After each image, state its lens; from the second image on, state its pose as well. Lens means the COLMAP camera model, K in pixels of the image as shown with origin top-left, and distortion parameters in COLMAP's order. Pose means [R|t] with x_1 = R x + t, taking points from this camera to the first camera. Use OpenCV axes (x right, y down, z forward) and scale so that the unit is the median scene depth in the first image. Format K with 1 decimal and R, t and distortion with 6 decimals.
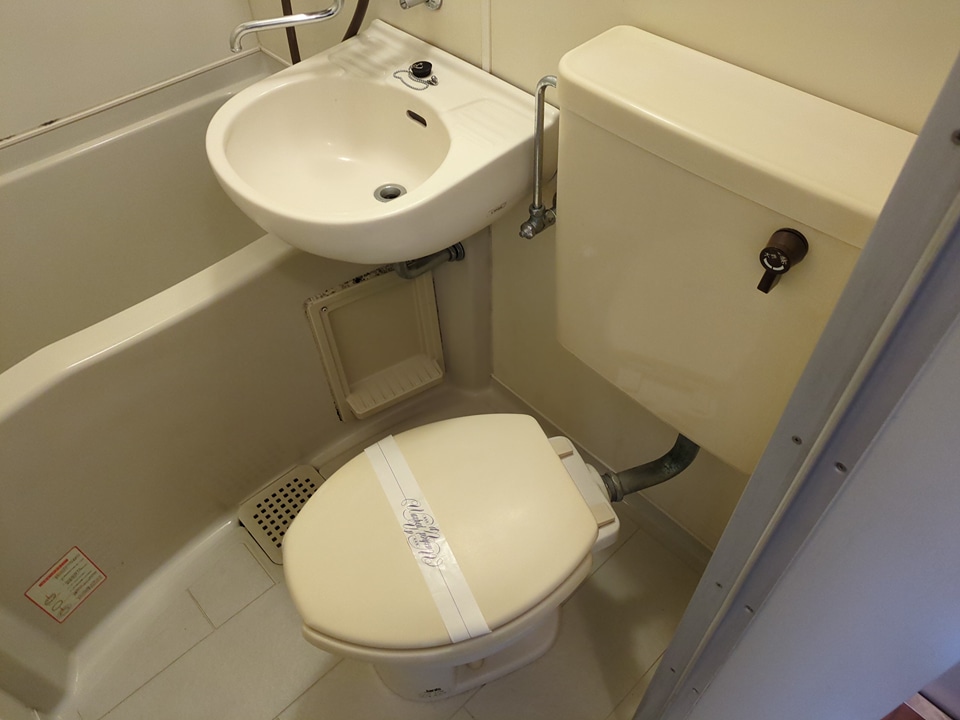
lens RADIAL K [[717.4, 0, 476.8], [0, 717.4, 364.0], [0, 0, 1]] dist [0.036355, -0.009379]
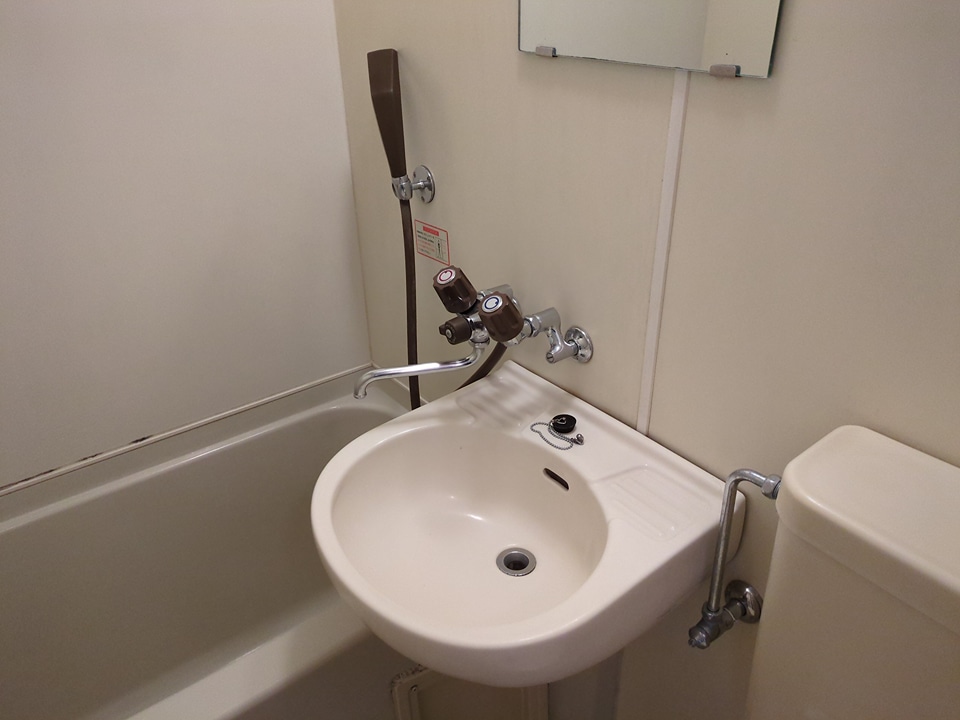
lens RADIAL K [[716.6, 0, 486.7], [0, 716.6, 358.8], [0, 0, 1]] dist [0.034893, -0.019975]
pose [[0.996477, 0.049434, -0.067744, -0.111723], [-0.069644, 0.937809, -0.340094, -0.176160], [0.046719, 0.343614, 0.937948, 0.151259]]
